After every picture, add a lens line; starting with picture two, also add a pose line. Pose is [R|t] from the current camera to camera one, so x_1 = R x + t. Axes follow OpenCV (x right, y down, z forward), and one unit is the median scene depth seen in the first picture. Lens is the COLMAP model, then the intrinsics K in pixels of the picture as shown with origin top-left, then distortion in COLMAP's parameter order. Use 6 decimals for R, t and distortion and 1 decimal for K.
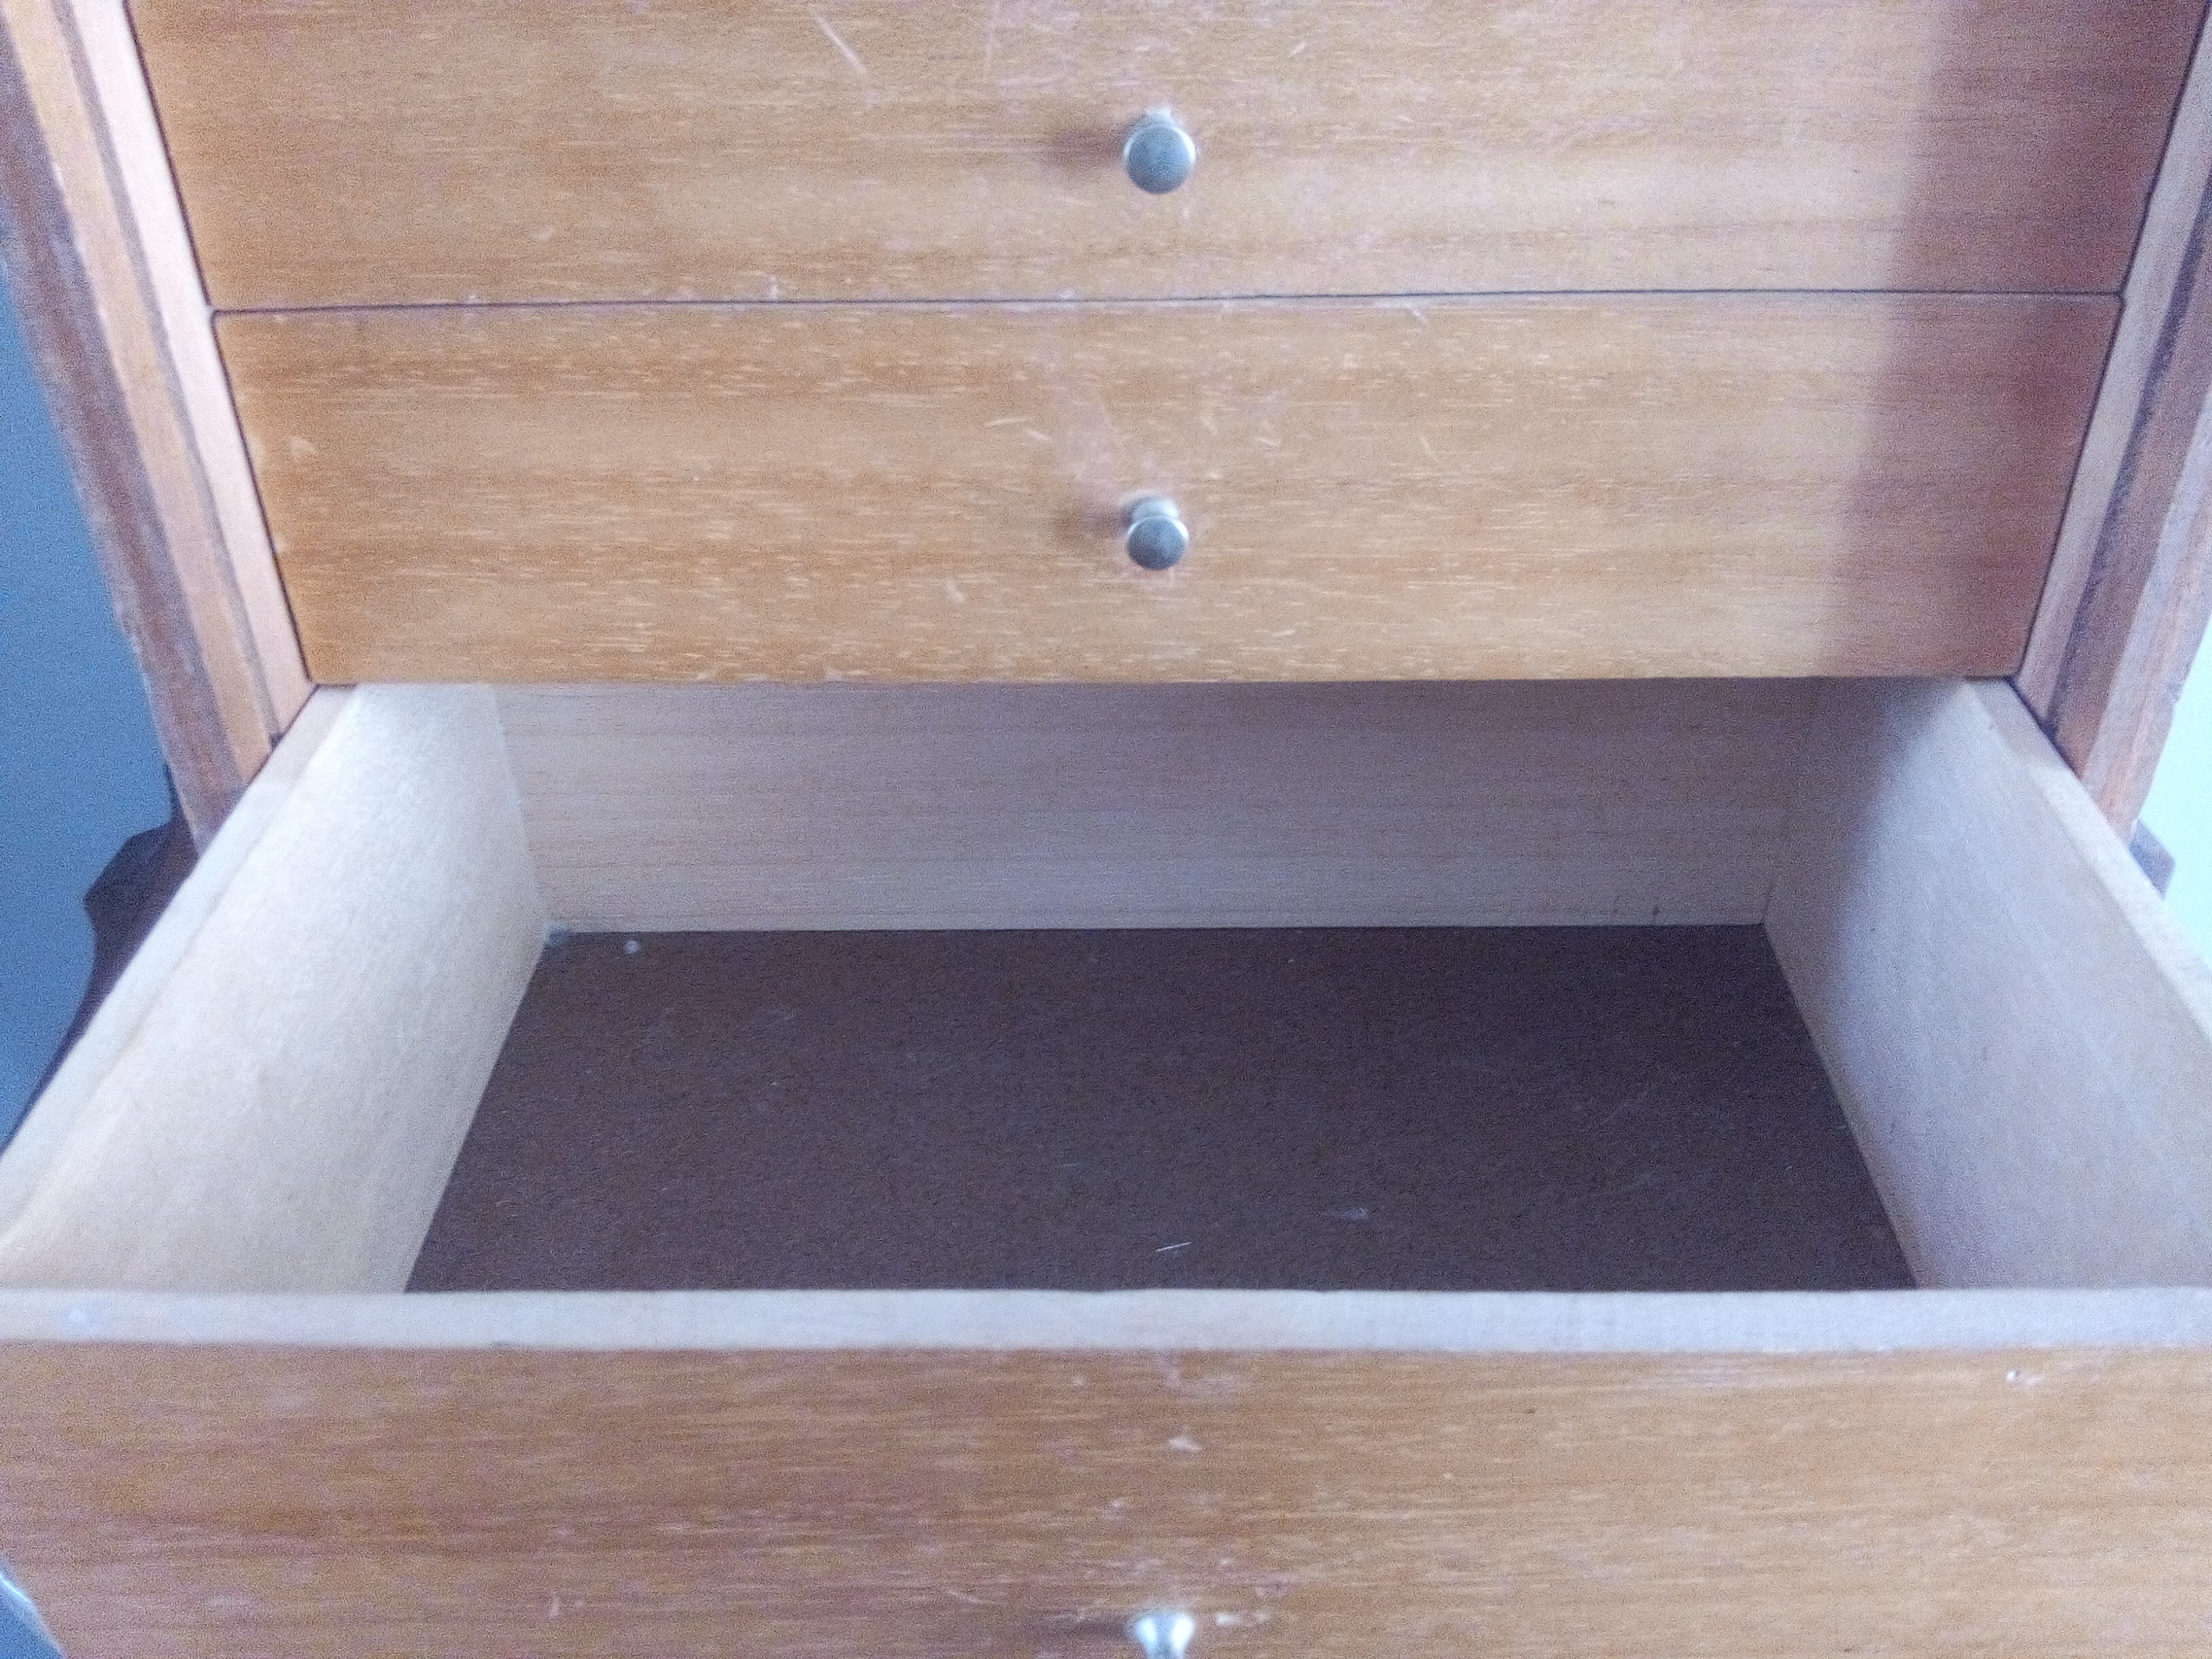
lens RADIAL K [[1933.4, 0, 1106.6], [0, 1933.4, 919.8], [0, 0, 1]] dist [0.197139, -0.527188]
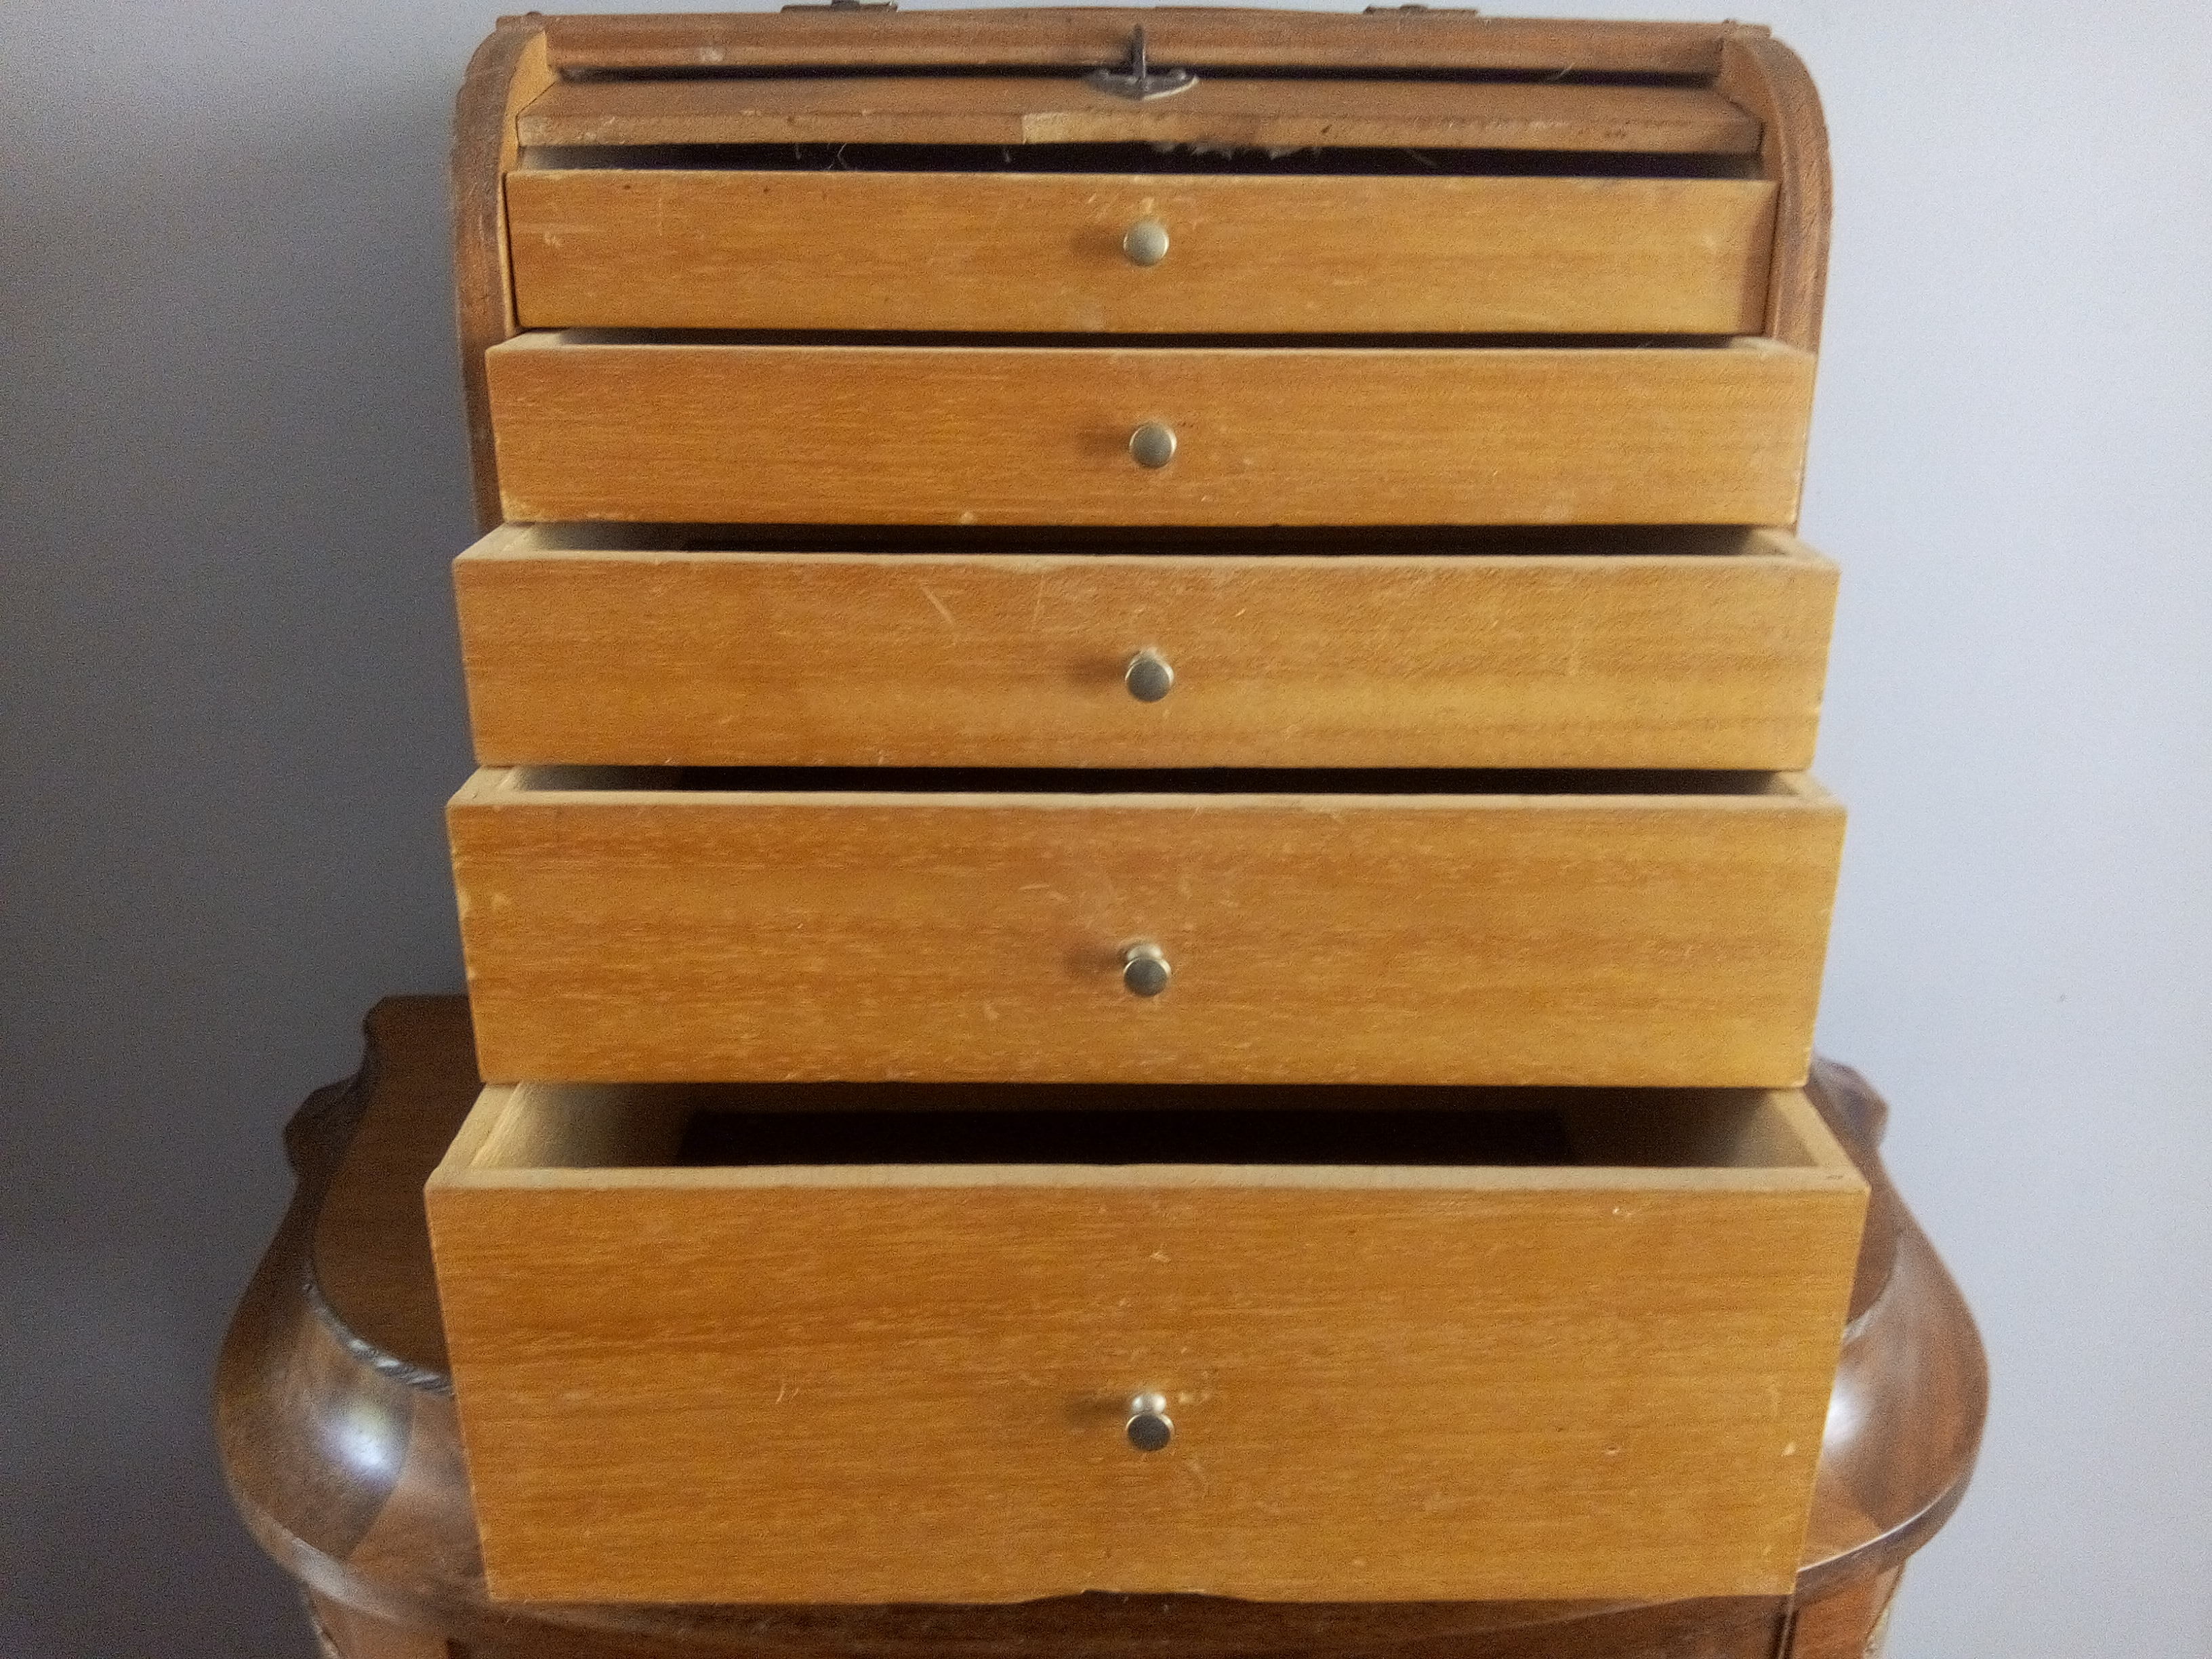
lens RADIAL K [[1933.4, 0, 1106.6], [0, 1933.4, 919.8], [0, 0, 1]] dist [0.197139, -0.527188]
pose [[0.999781, 0.020232, 0.005310, -0.008762], [-0.017585, 0.950433, -0.310433, 0.184564], [-0.011328, 0.310272, 0.950580, -0.270018]]
